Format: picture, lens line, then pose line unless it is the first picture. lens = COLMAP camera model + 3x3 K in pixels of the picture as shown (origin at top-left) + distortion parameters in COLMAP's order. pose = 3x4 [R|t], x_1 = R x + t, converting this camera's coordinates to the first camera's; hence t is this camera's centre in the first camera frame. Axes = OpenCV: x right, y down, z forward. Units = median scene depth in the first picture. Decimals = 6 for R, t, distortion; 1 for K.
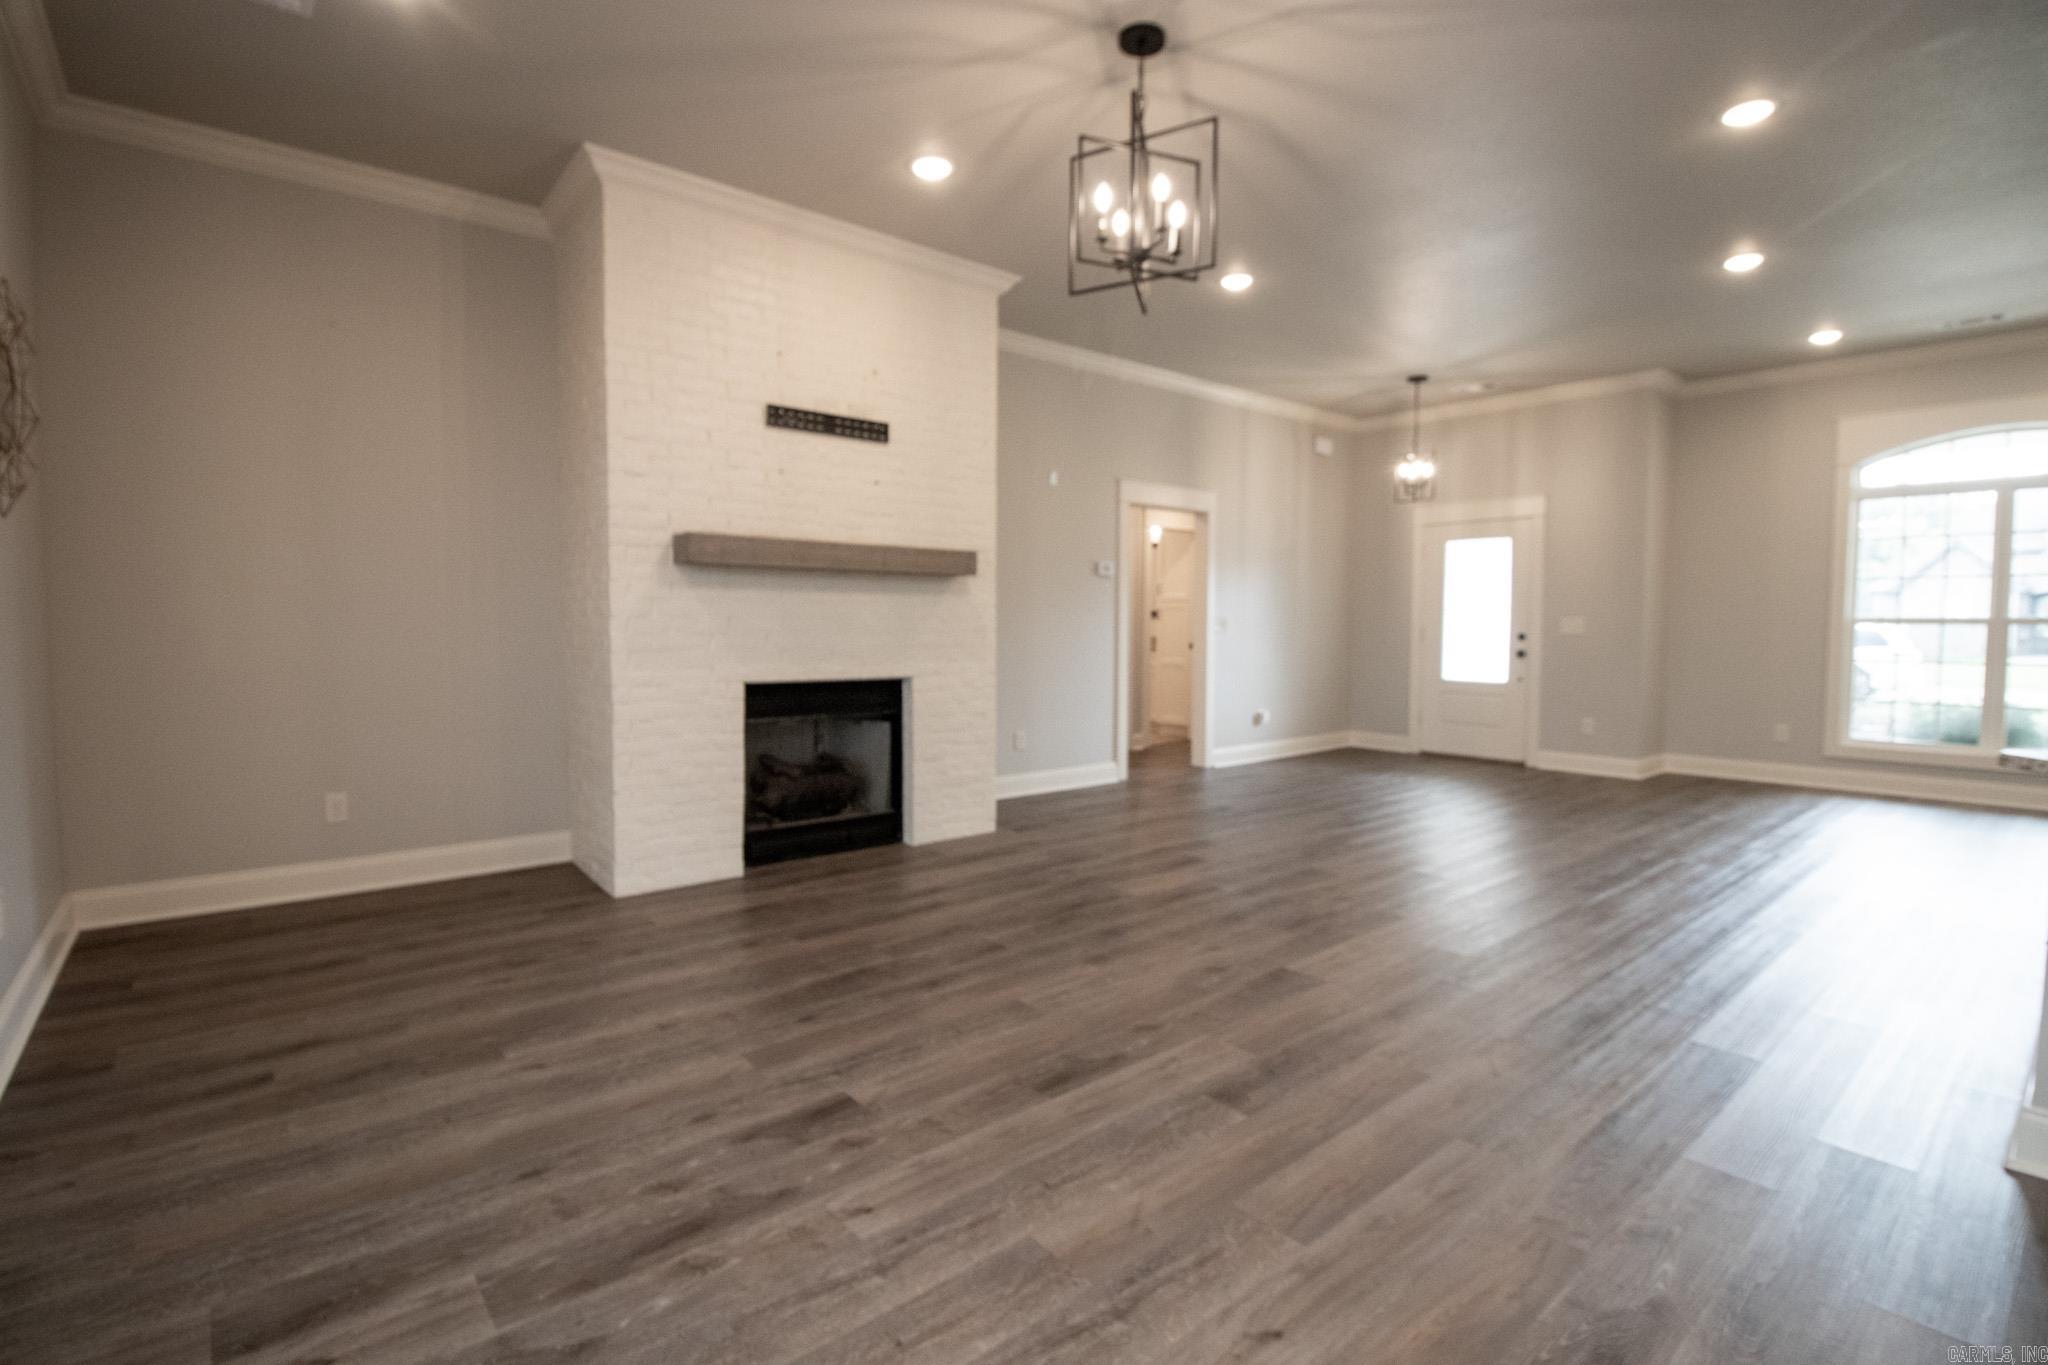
lens RADIAL K [[953.9, 0, 1023.3], [0, 953.9, 671.7], [0, 0, 1]] dist [-0.000309, -0.007798]
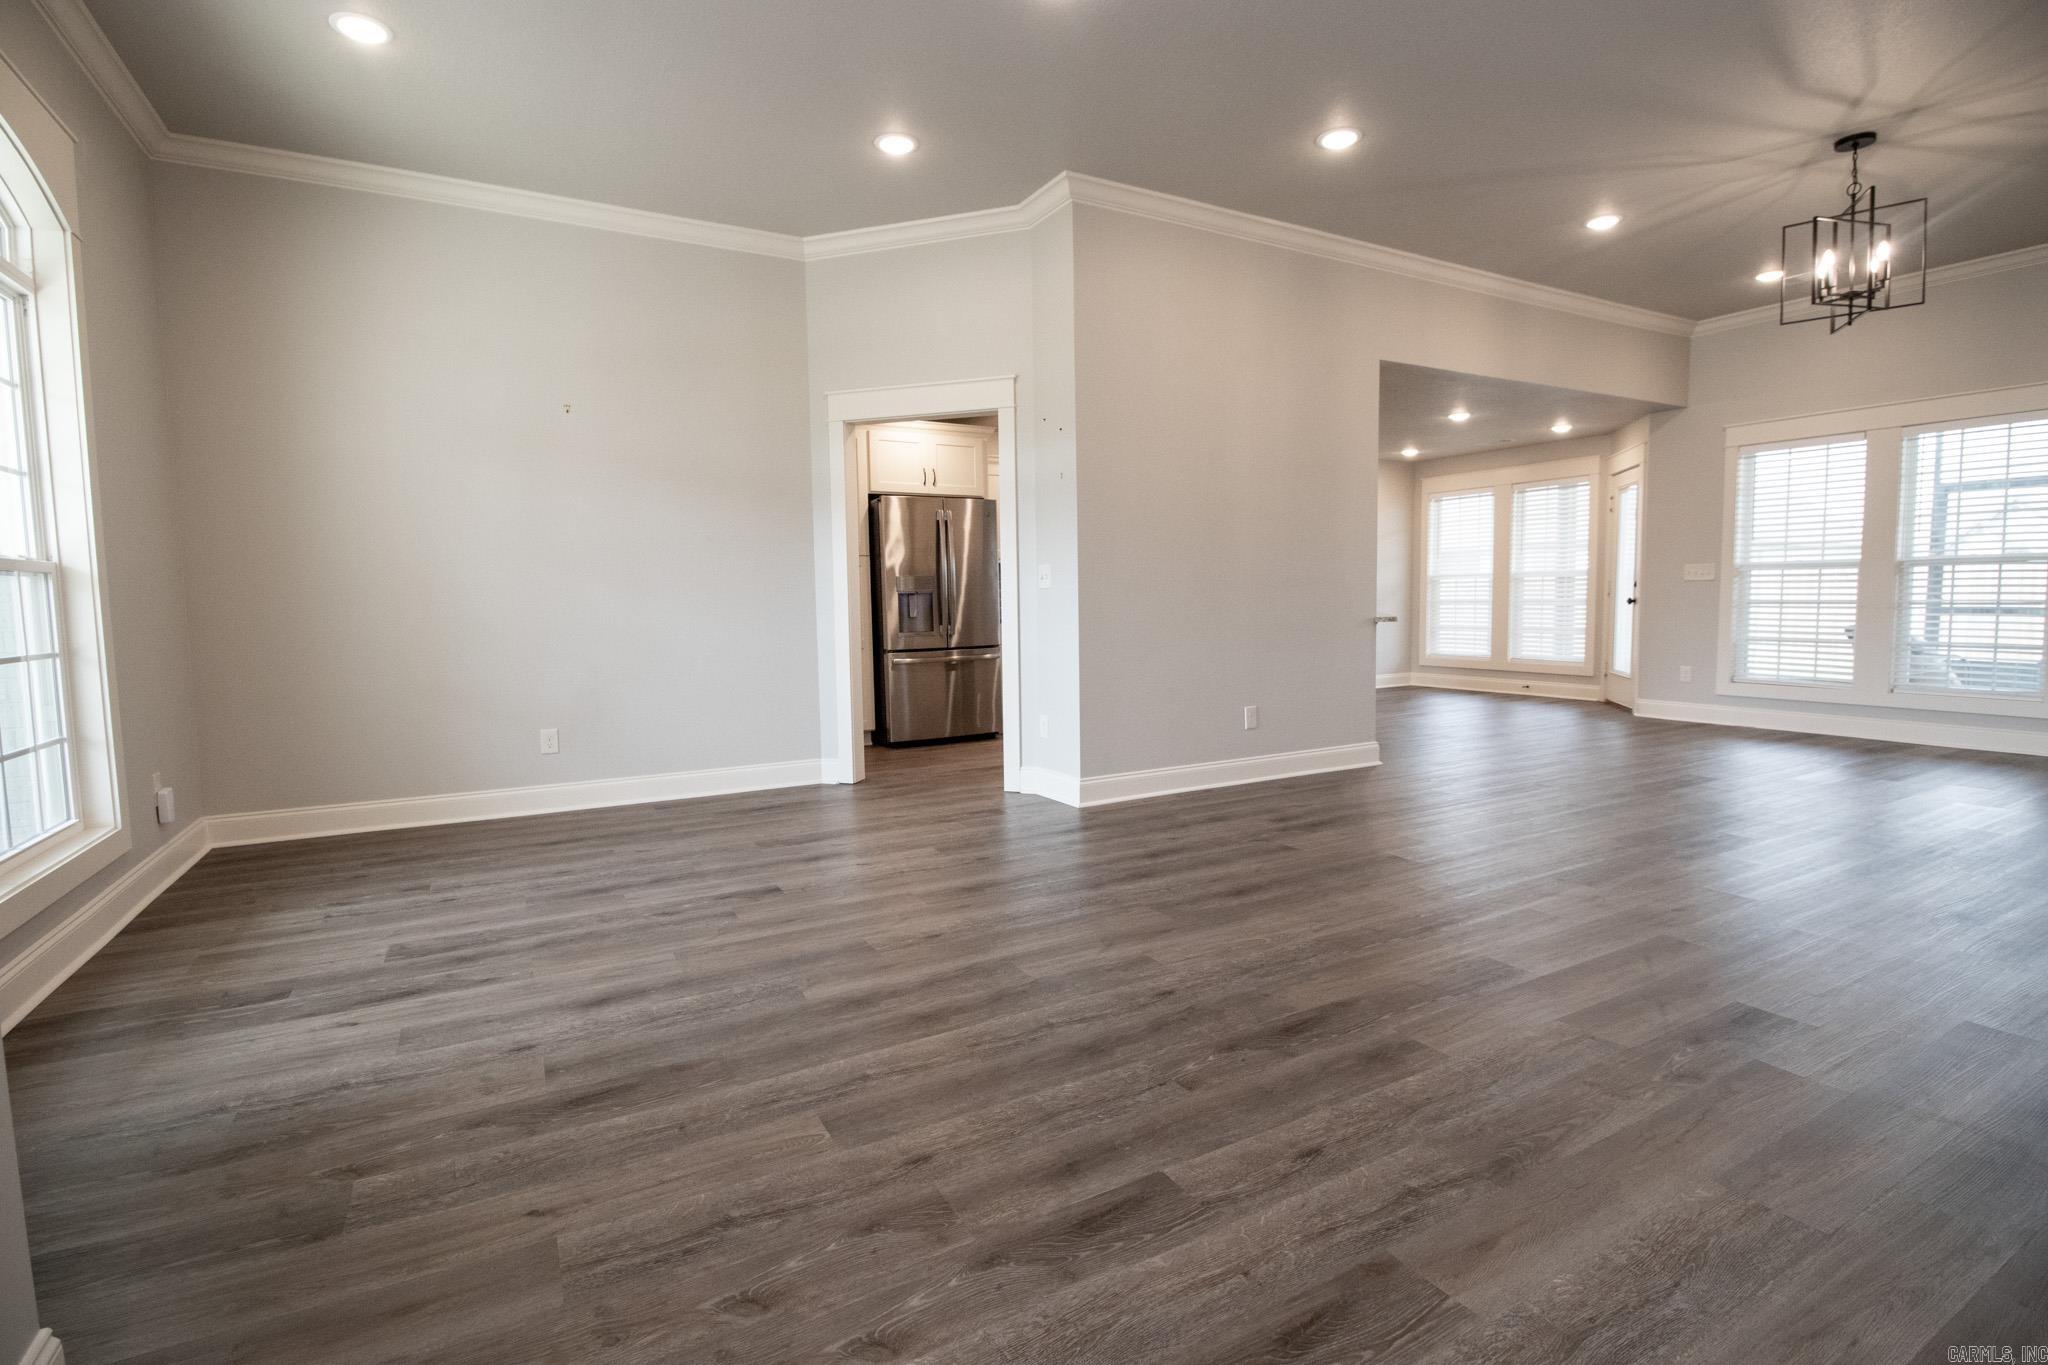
lens RADIAL K [[953.9, 0, 1017.5], [0, 953.9, 673.0], [0, 0, 1]] dist [-0.000309, -0.007798]
pose [[-0.981812, -0.002643, 0.189837, 0.637955], [0.022520, 0.991223, 0.130269, -0.059731], [-0.188515, 0.132175, -0.973135, 1.605684]]
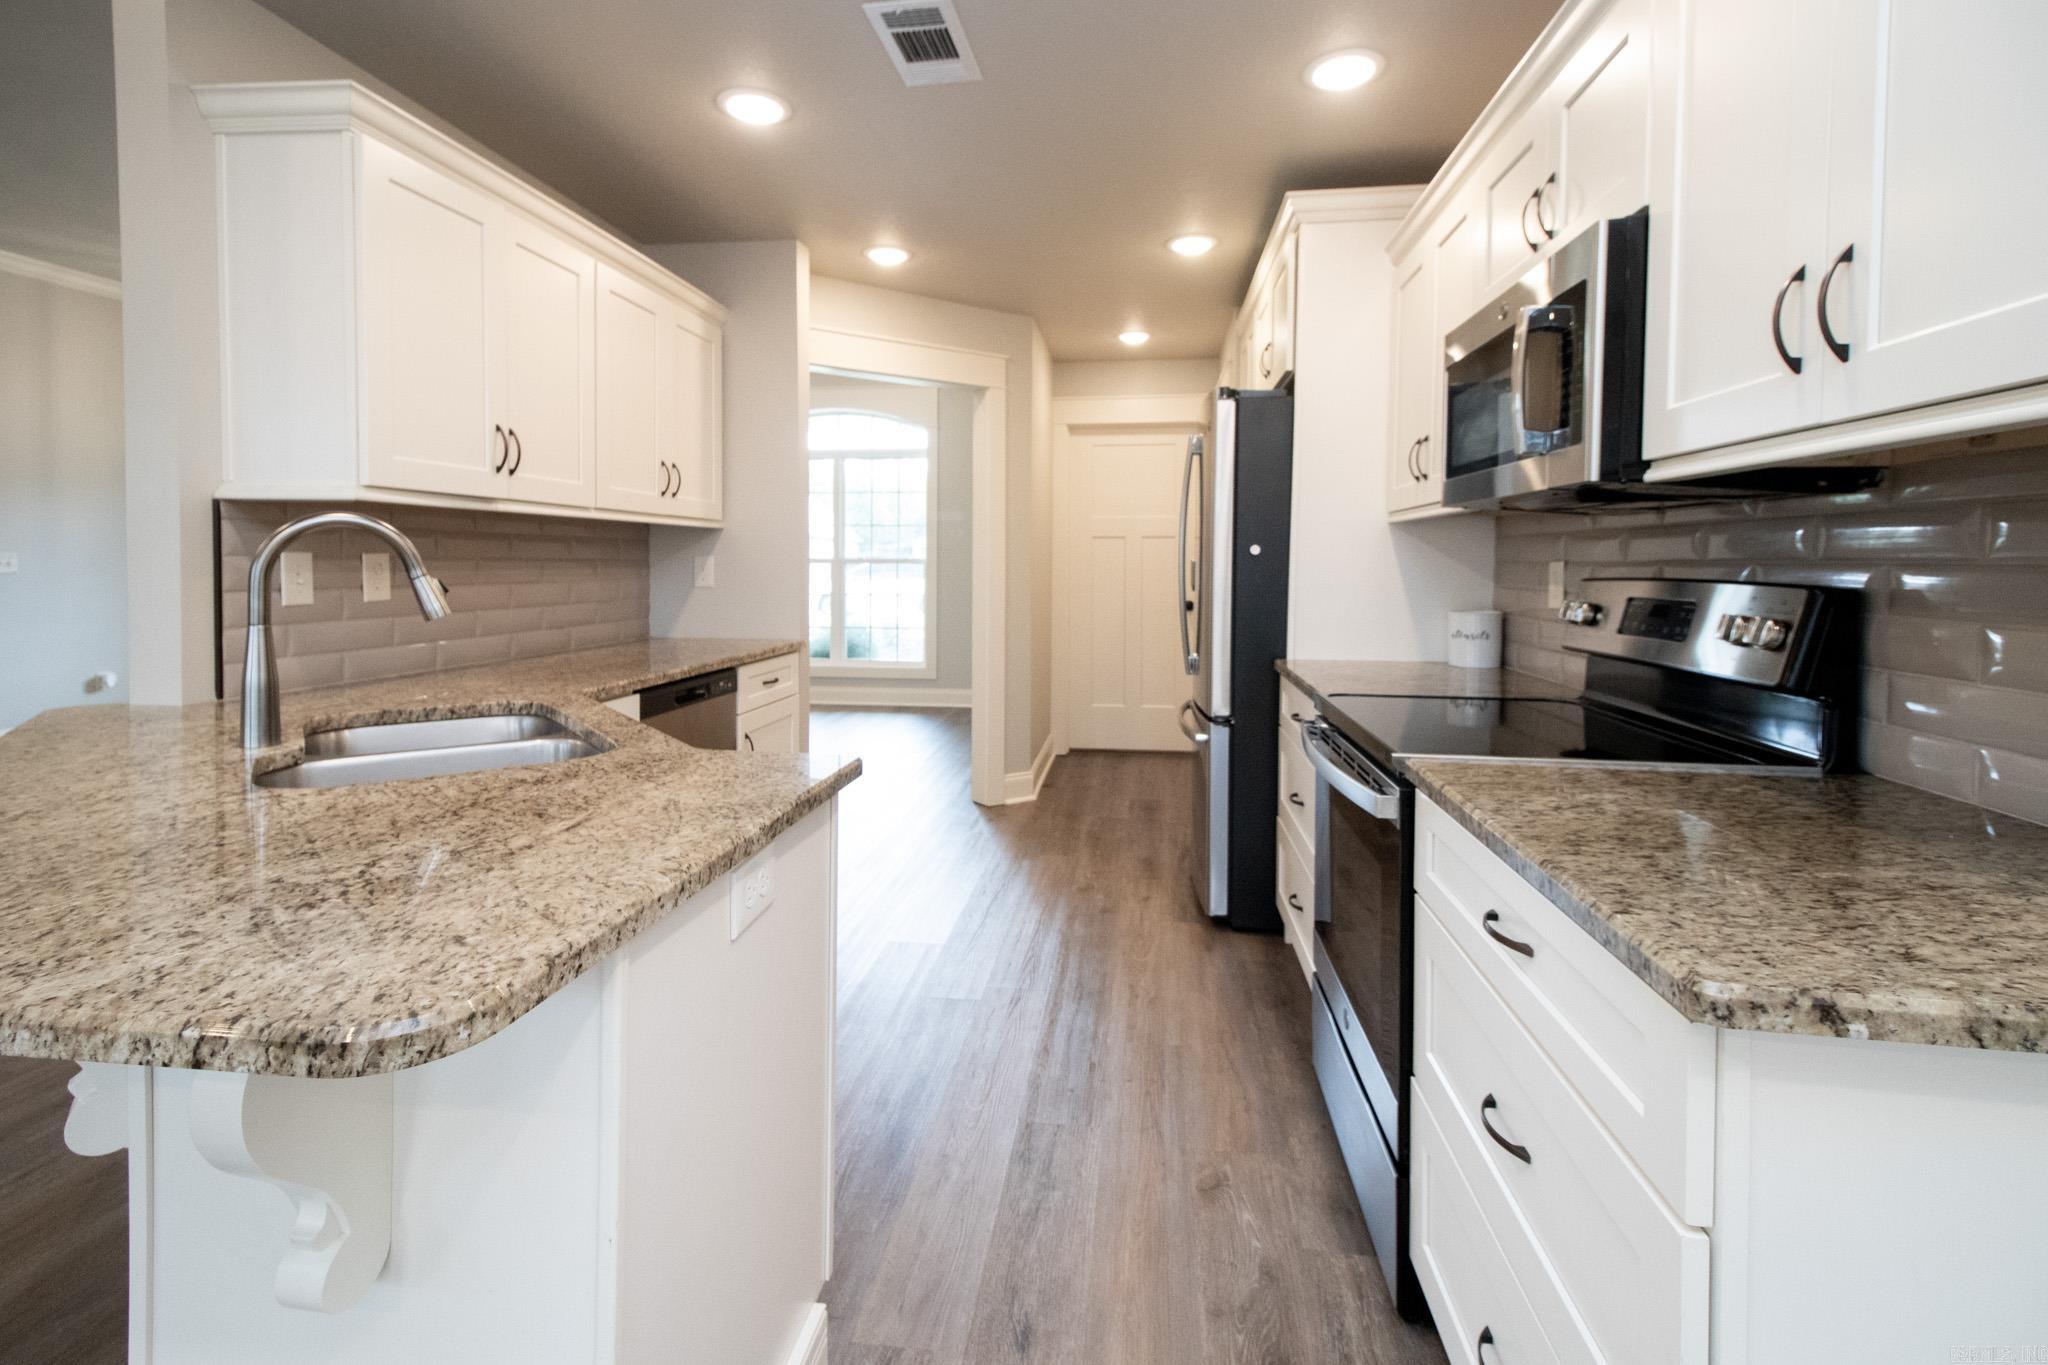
lens RADIAL K [[953.9, 0, 1032.5], [0, 953.9, 587.2], [0, 0, 1]] dist [-0.000309, -0.007798]
pose [[0.725048, -0.017042, 0.688488, 0.432256], [0.031176, 0.999481, -0.008091, 0.001512], [-0.687992, 0.027331, 0.725203, -0.148629]]
